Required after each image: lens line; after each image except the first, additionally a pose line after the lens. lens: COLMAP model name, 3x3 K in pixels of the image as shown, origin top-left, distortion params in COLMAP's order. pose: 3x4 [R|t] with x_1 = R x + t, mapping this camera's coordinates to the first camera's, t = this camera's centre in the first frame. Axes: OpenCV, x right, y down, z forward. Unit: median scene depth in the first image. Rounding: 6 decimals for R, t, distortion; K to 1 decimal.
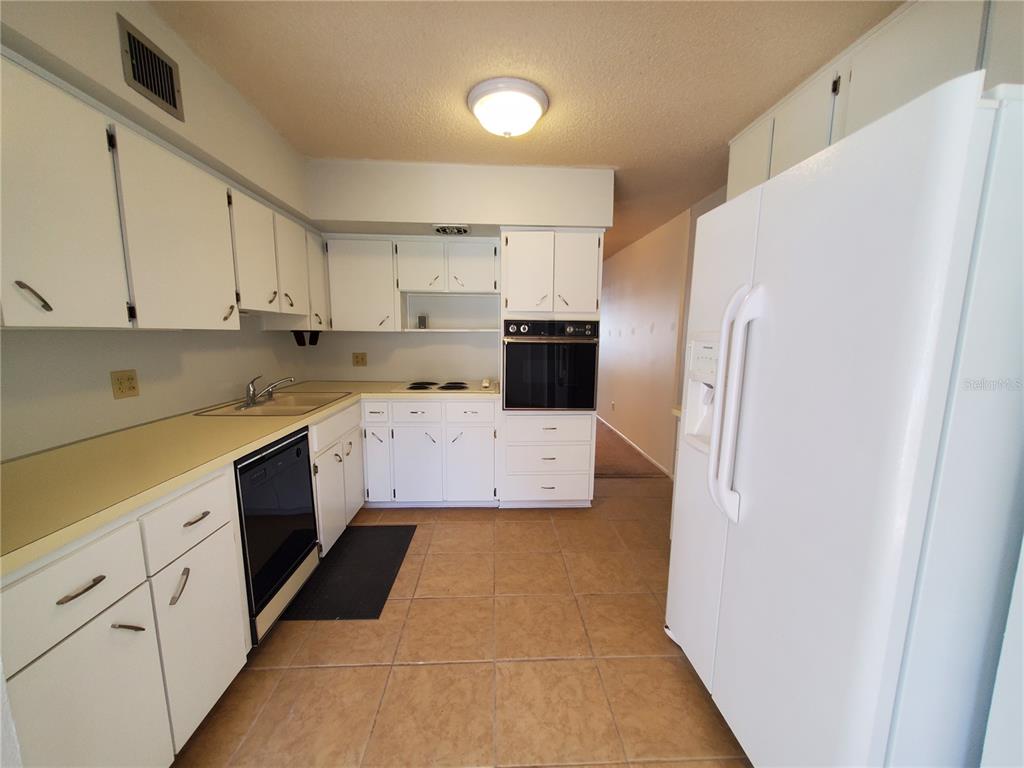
lens RADIAL K [[405.7, 0, 513.4], [0, 405.7, 392.8], [0, 0, 1]] dist [0.002243, -0.002734]
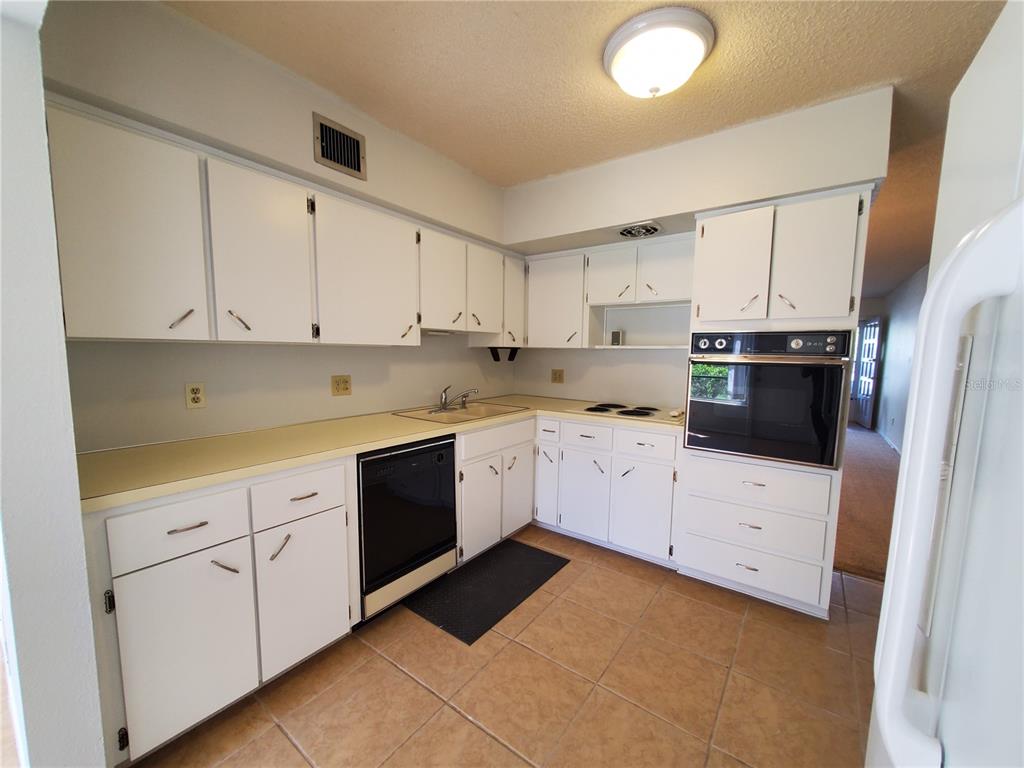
lens RADIAL K [[405.7, 0, 513.4], [0, 405.7, 392.8], [0, 0, 1]] dist [0.002243, -0.002734]
pose [[0.776982, 0.065583, -0.626097, 0.234202], [-0.096742, 0.995184, -0.015813, -0.021553], [0.622044, 0.072857, 0.779585, 0.214084]]
